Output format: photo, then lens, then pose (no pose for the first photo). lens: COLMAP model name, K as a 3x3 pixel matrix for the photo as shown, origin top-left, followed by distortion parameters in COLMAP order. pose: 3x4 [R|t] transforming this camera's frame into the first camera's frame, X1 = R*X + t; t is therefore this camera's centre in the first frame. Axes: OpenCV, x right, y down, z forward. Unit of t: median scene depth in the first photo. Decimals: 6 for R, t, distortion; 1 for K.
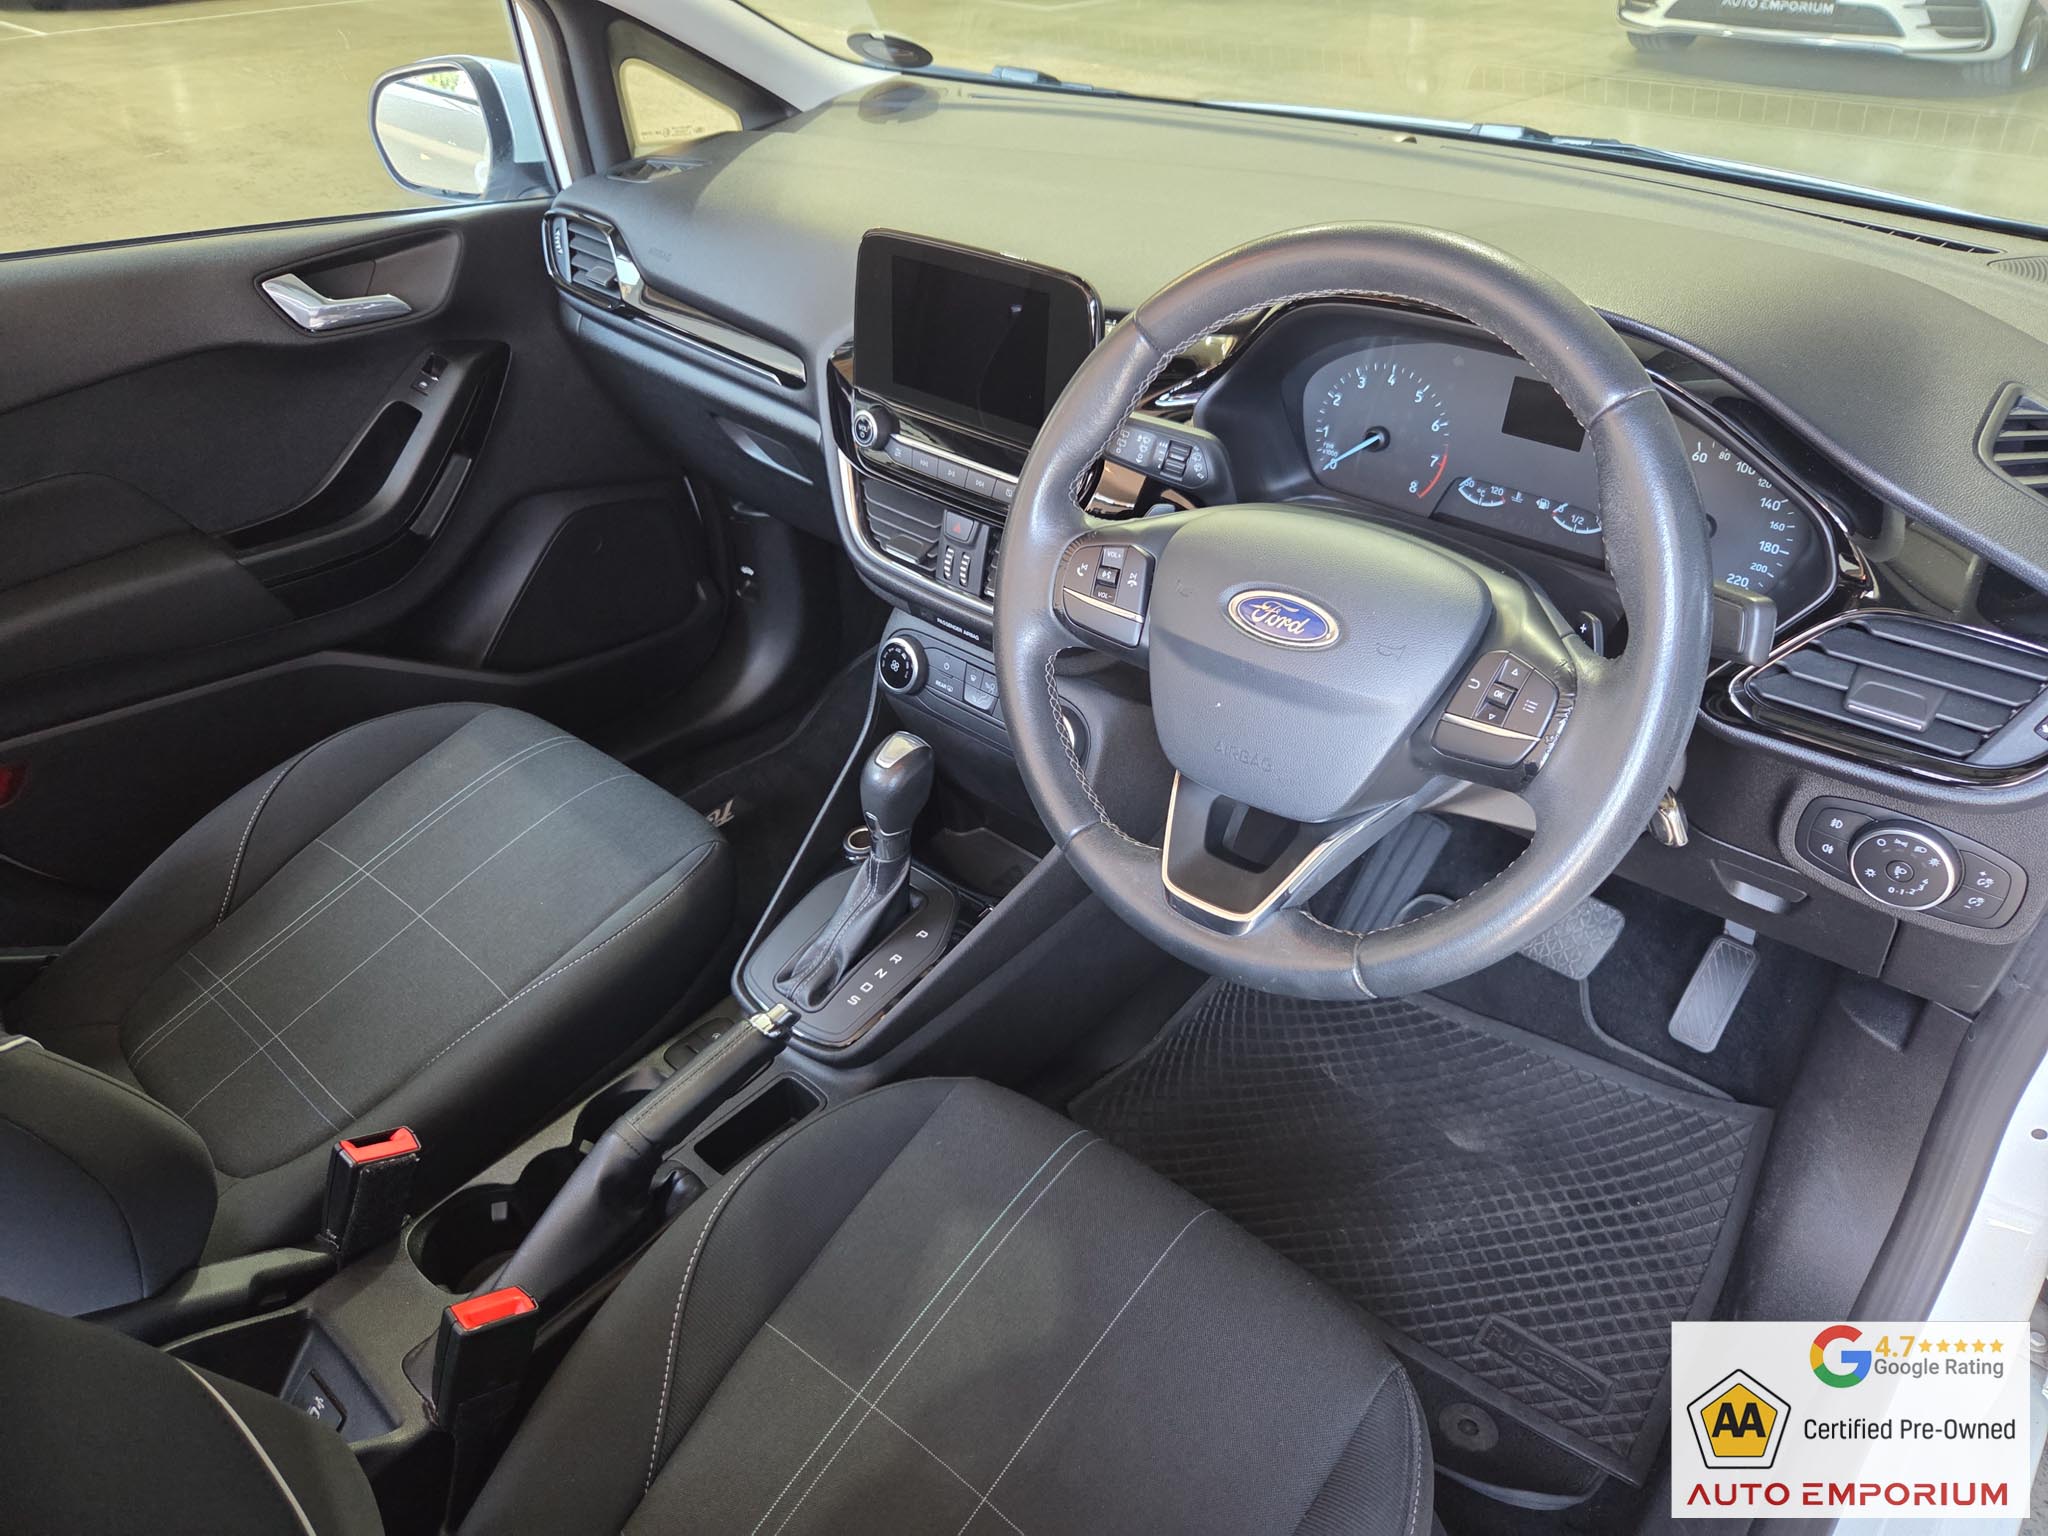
lens RADIAL K [[1368.4, 0, 1024.0], [0, 1368.4, 768.0], [0, 0, 1]] dist [0.057406, -0.050993]
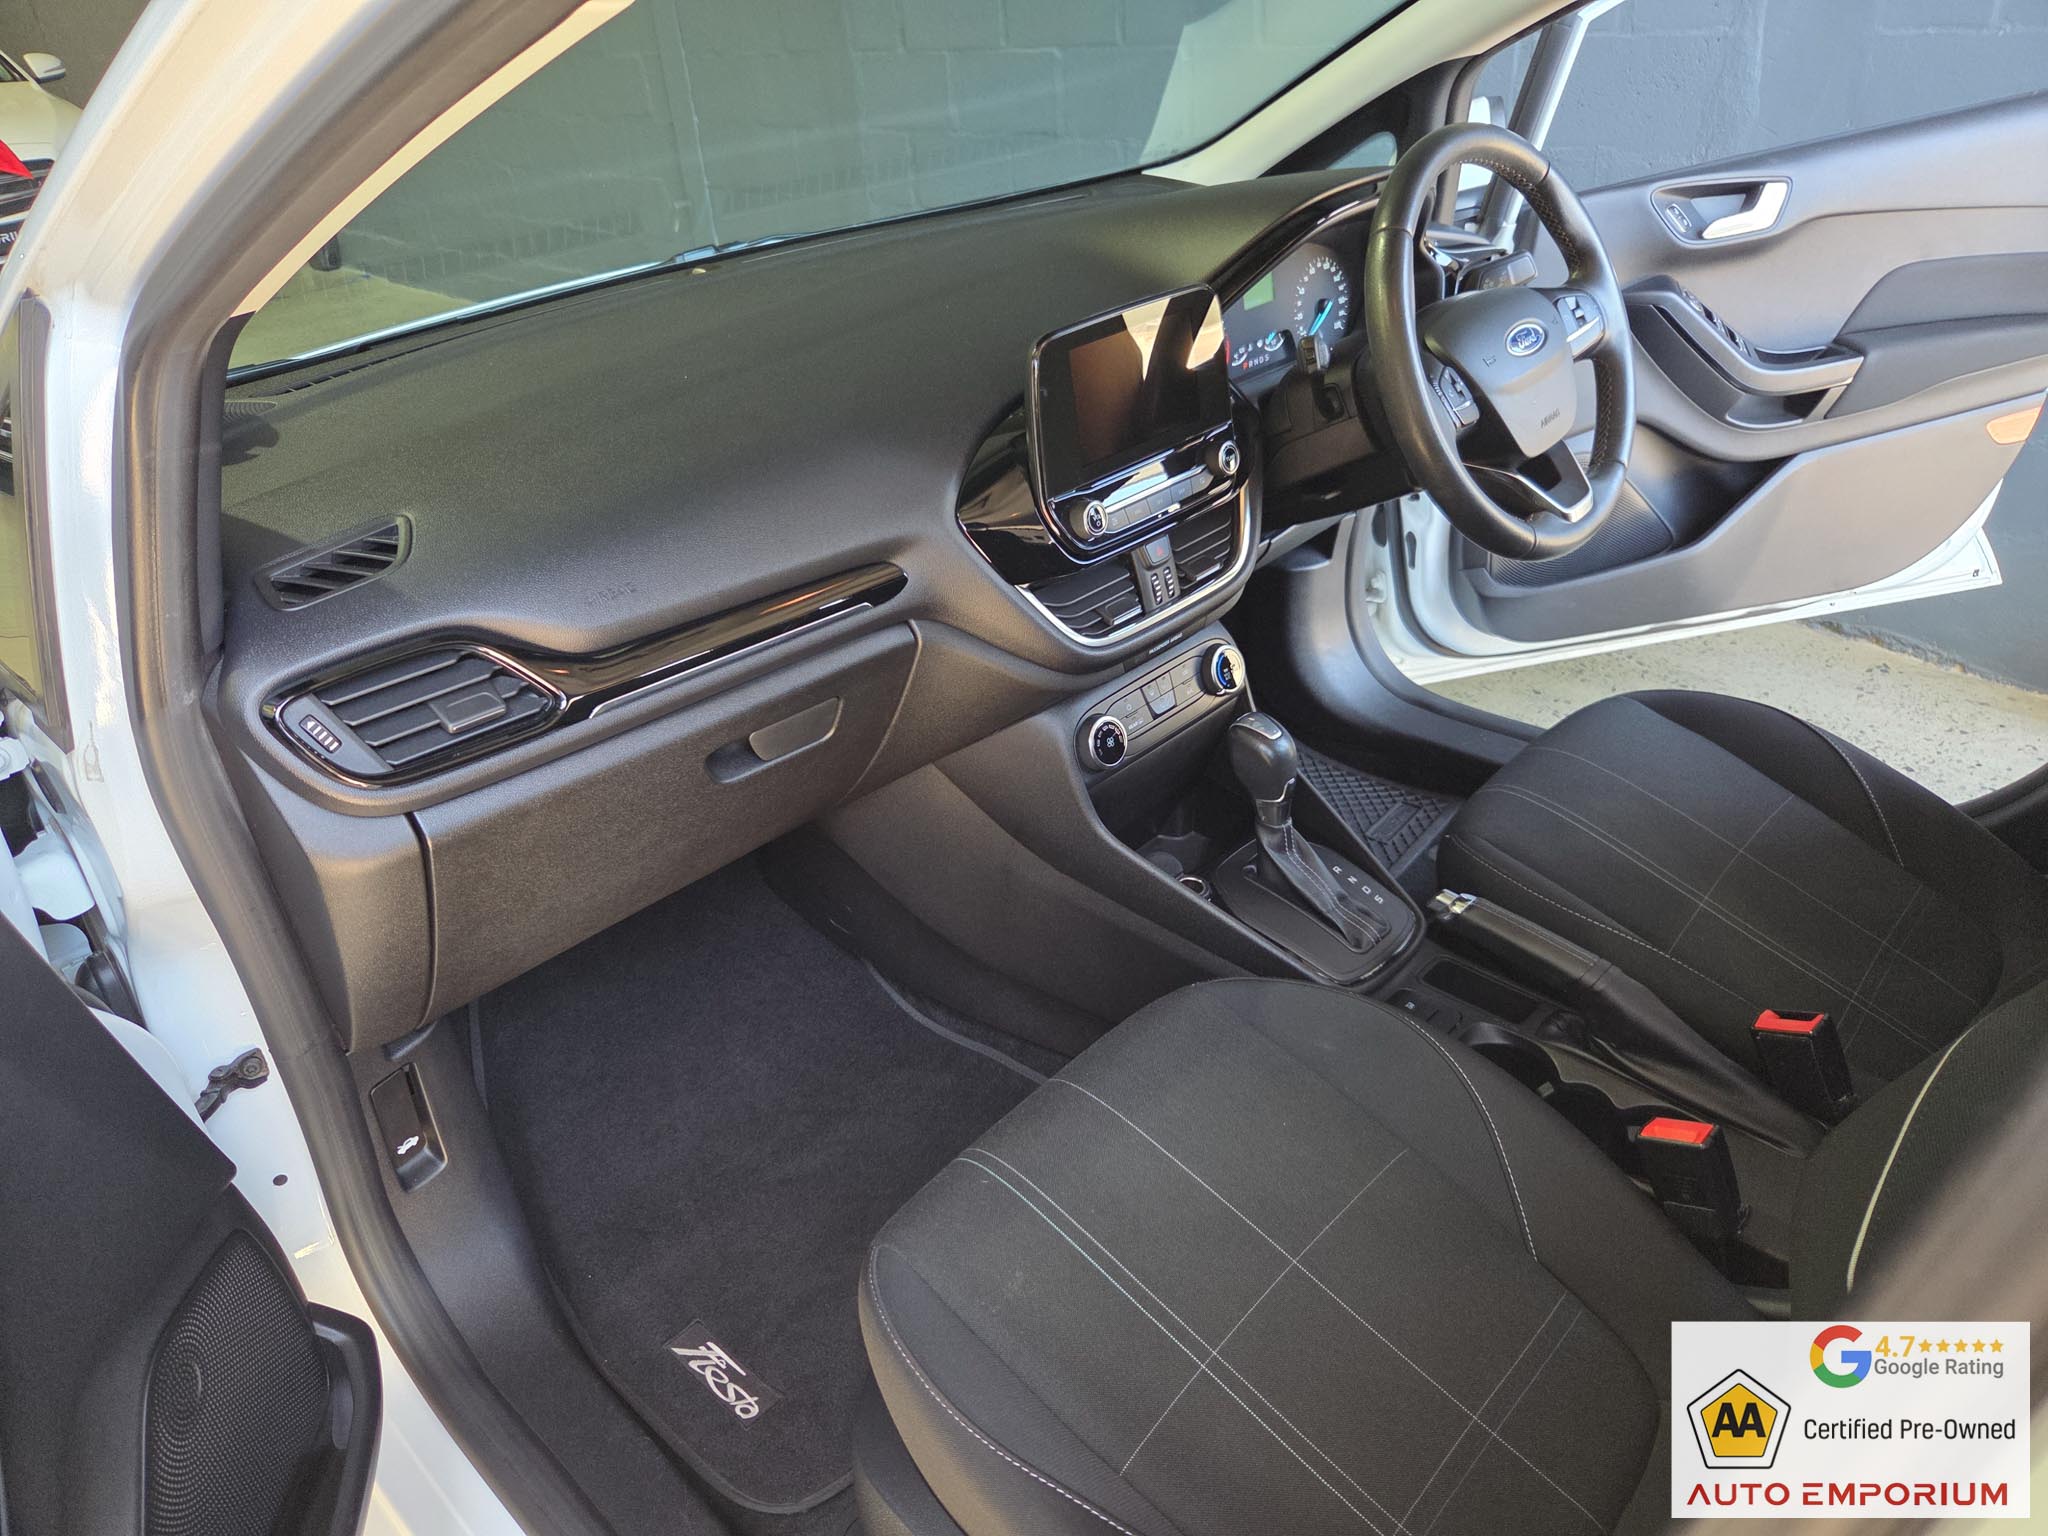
lens RADIAL K [[1375.2, 0, 1017.4], [0, 1375.2, 770.5], [0, 0, 1]] dist [0.050945, -0.046600]
pose [[0.031141, -0.497033, 0.867172, -1.131119], [0.628381, 0.684428, 0.369725, -0.548237], [-0.777282, 0.533401, 0.333640, 0.828226]]
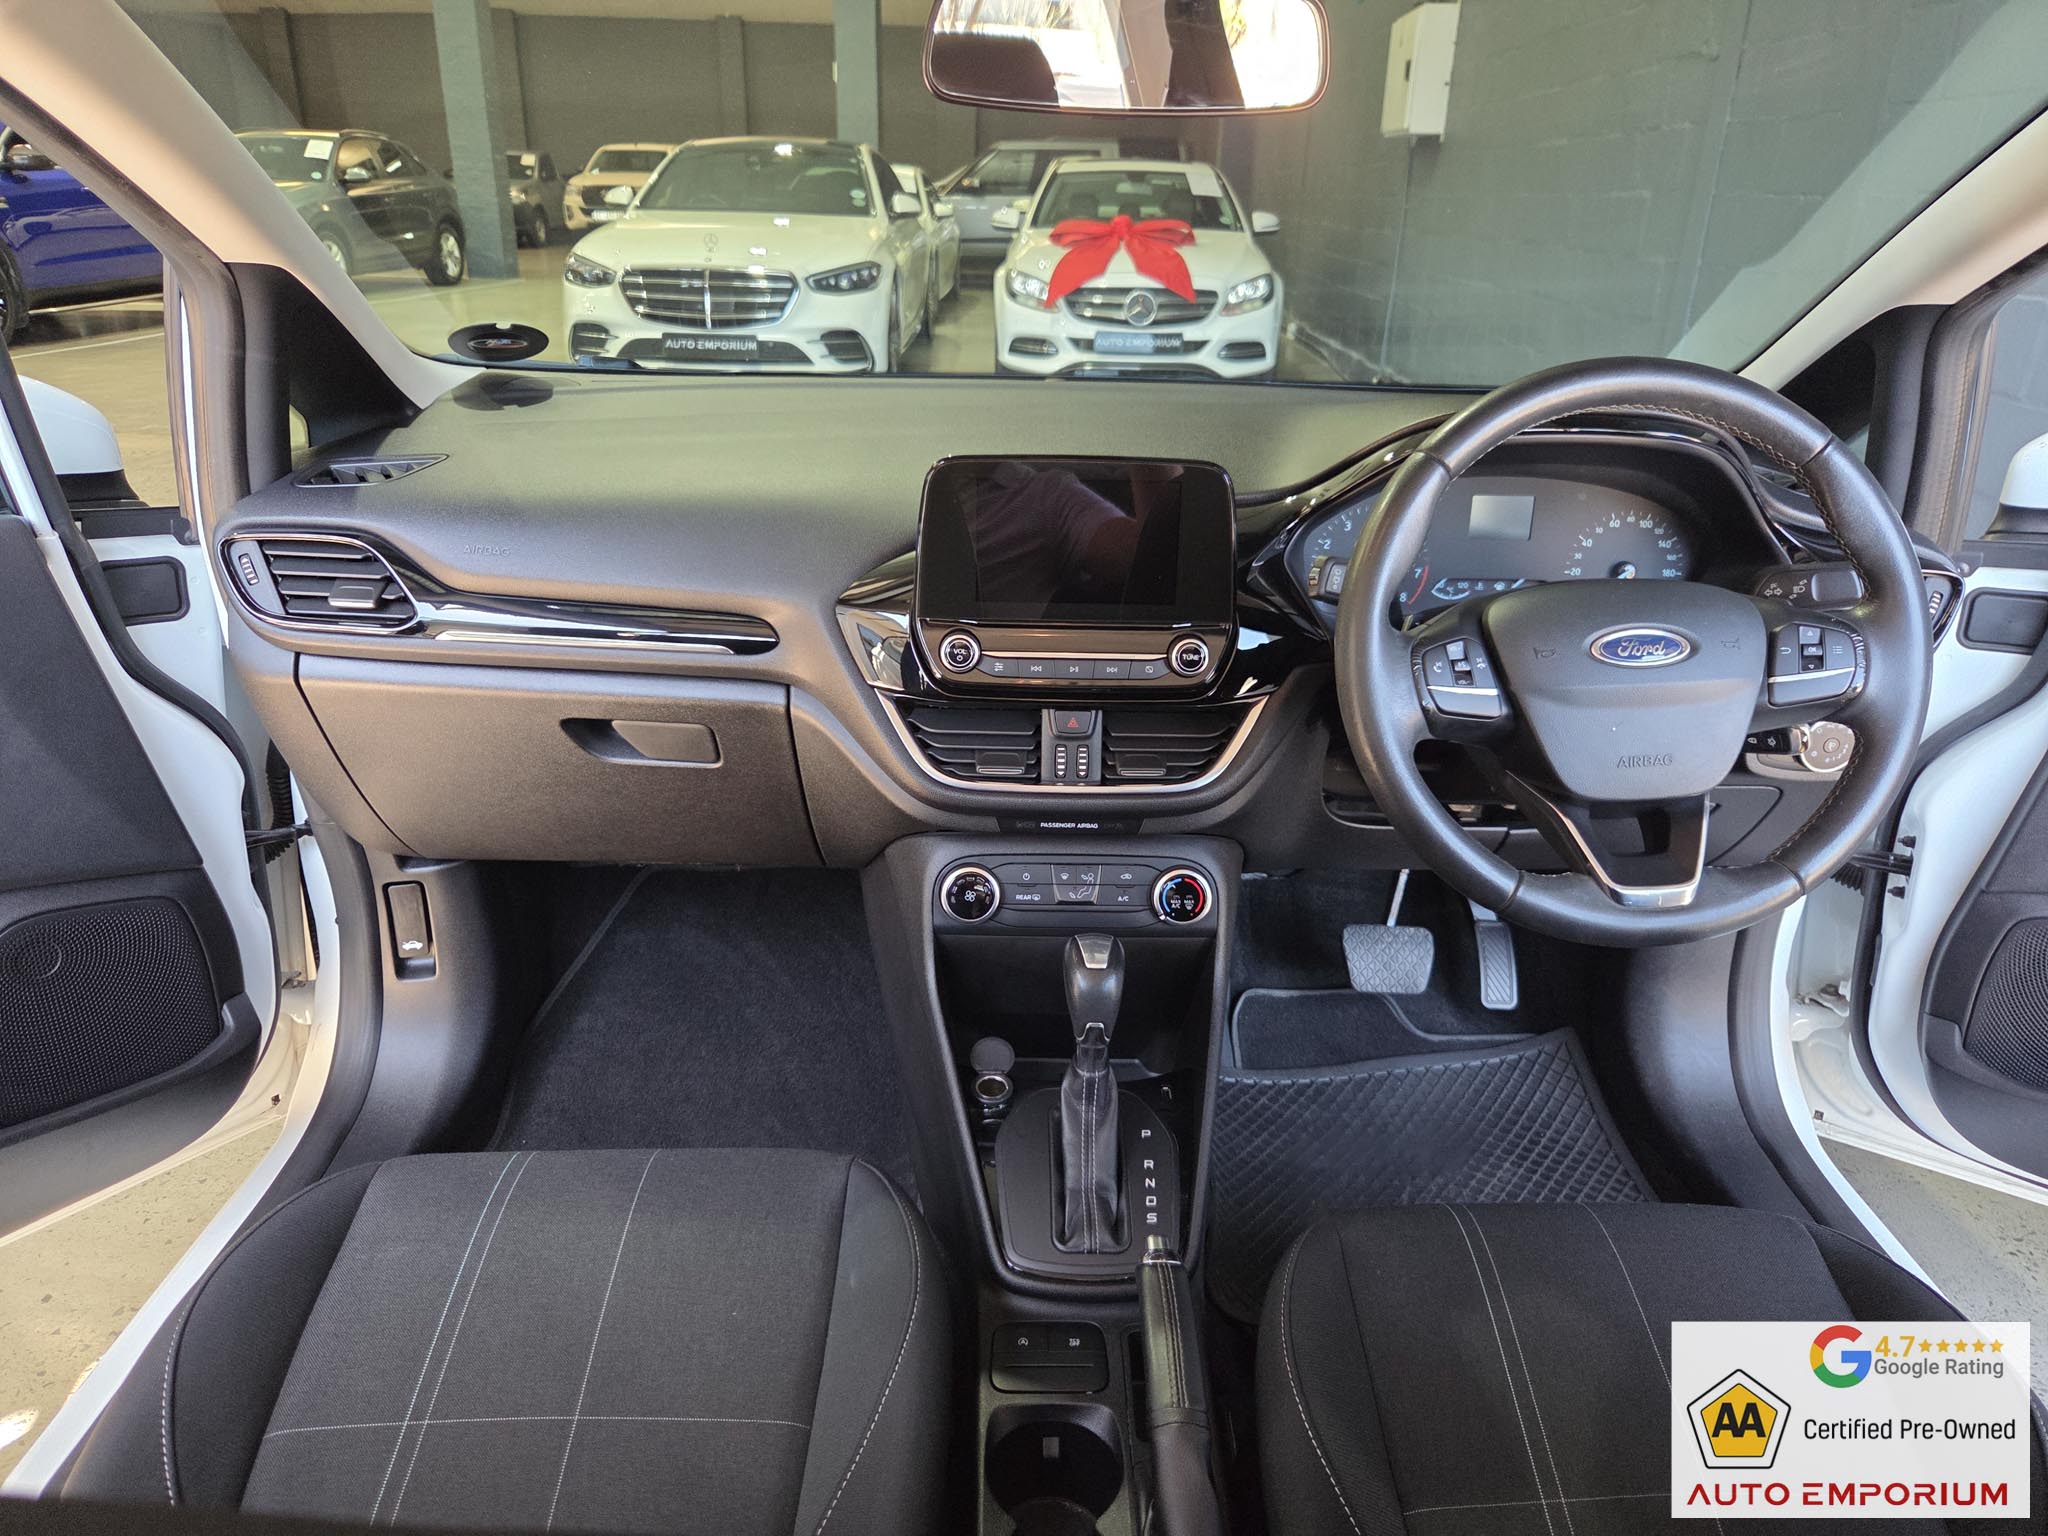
lens RADIAL K [[1368.4, 0, 1024.0], [0, 1368.4, 768.0], [0, 0, 1]] dist [0.057406, -0.050993]
pose [[0.738333, -0.230822, 0.633708, -0.742086], [0.362438, 0.928198, -0.084189, -0.071972], [-0.568773, 0.291840, 0.768978, 0.251790]]
